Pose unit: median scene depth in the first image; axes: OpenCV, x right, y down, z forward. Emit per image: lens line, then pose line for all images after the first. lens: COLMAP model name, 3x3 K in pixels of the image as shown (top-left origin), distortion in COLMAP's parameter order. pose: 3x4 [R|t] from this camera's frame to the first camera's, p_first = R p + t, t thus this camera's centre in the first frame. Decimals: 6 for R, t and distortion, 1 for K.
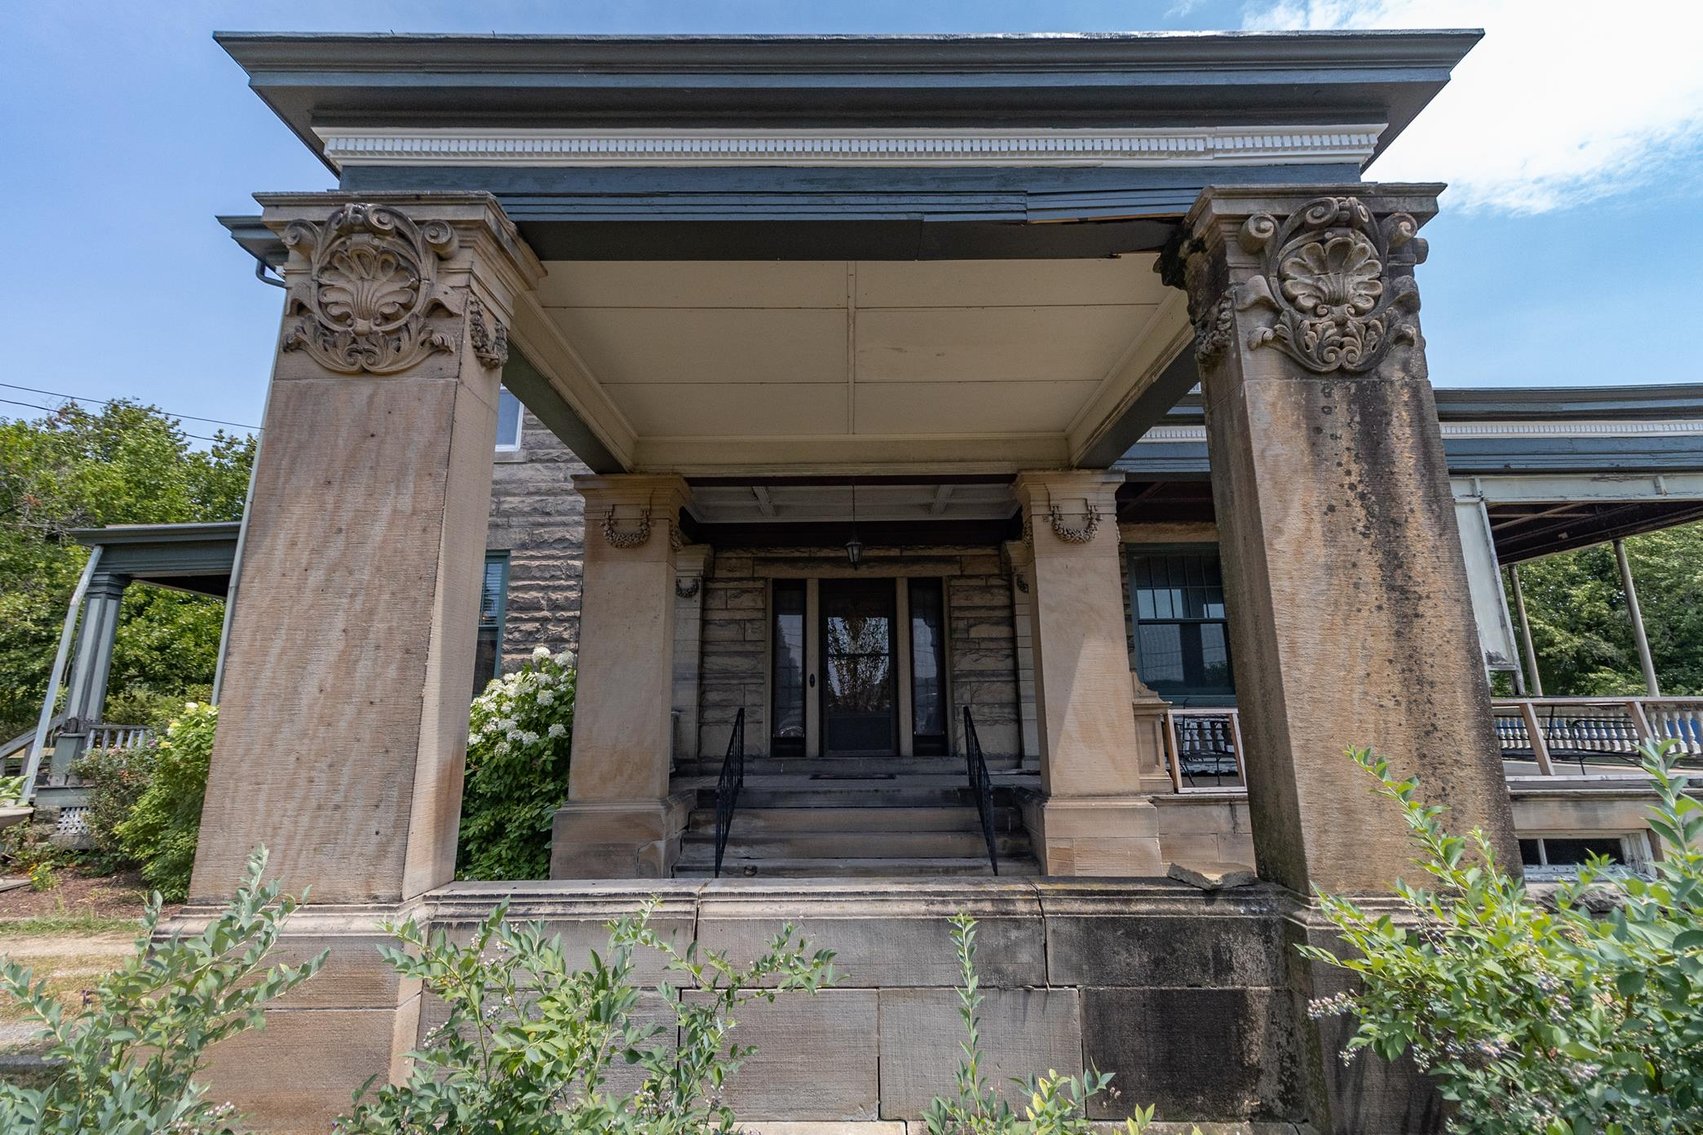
lens RADIAL K [[769.7, 0, 852.7], [0, 769.7, 550.2], [0, 0, 1]] dist [0.010271, -0.000437]
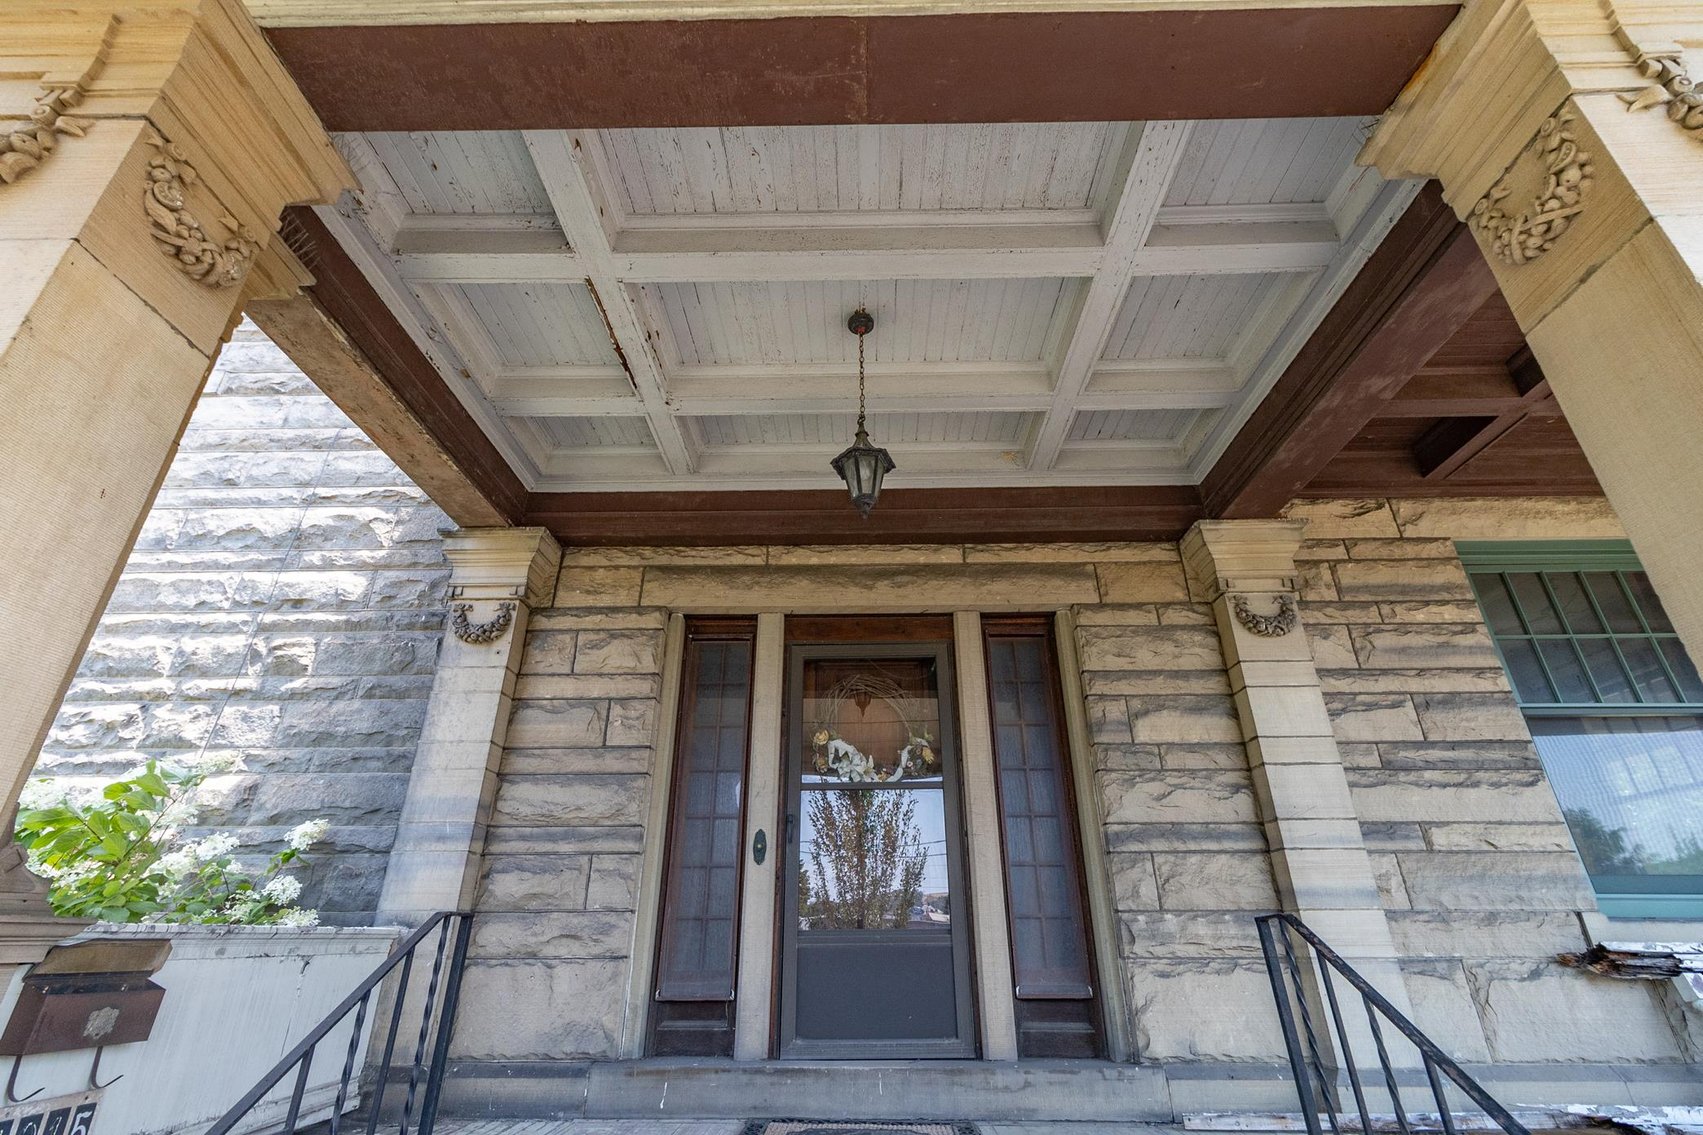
lens RADIAL K [[769.7, 0, 849.5], [0, 769.7, 569.2], [0, 0, 1]] dist [0.010271, -0.000437]
pose [[0.999918, 0.004426, -0.012029, -0.000196], [-0.007083, 0.972977, -0.230794, 0.118520], [0.010682, 0.230861, 0.972928, 0.560616]]
